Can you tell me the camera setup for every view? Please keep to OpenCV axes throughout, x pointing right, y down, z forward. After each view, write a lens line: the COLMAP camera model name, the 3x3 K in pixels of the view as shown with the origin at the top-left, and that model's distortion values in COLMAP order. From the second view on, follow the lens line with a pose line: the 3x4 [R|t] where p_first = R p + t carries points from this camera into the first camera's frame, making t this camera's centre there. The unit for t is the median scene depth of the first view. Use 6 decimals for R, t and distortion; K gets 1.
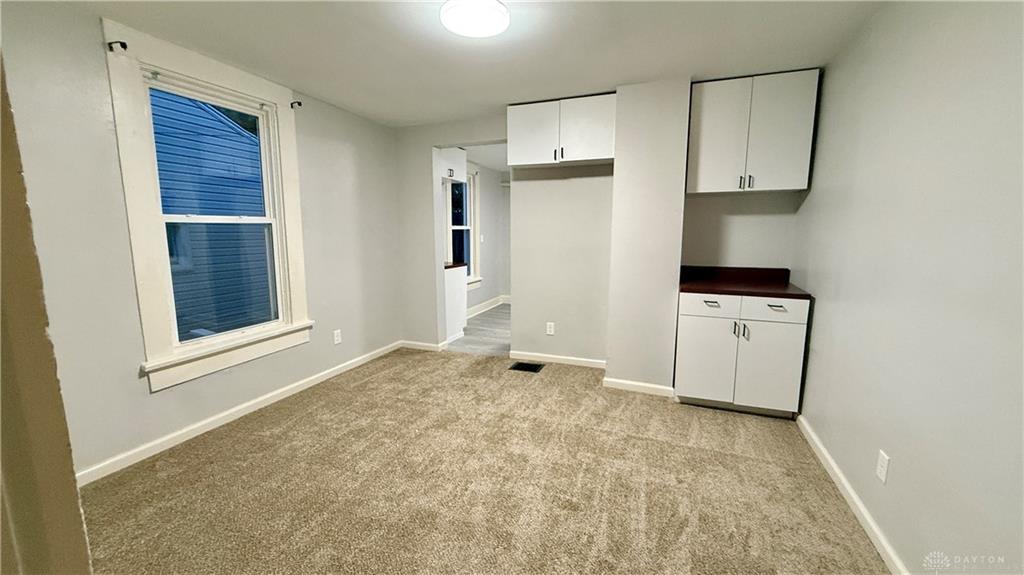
lens RADIAL K [[405.9, 0, 510.8], [0, 405.9, 289.4], [0, 0, 1]] dist [0.000302, 0.000160]
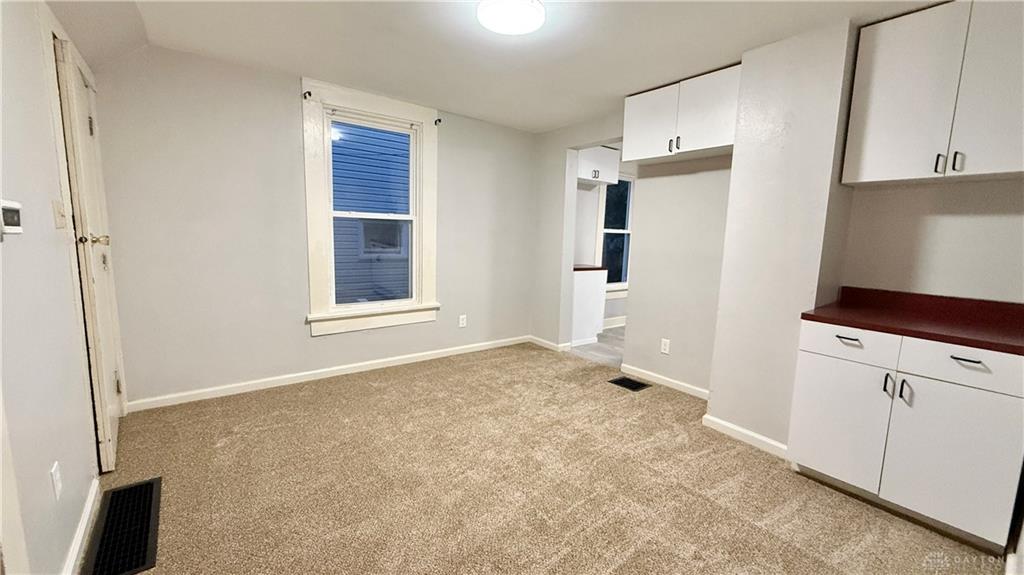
lens RADIAL K [[405.9, 0, 510.8], [0, 405.9, 289.4], [0, 0, 1]] dist [0.000302, 0.000160]
pose [[0.854478, 0.097492, -0.510258, 0.307270], [-0.106748, 0.994223, 0.011201, 0.001325], [0.508402, 0.044897, 0.859949, 0.096660]]
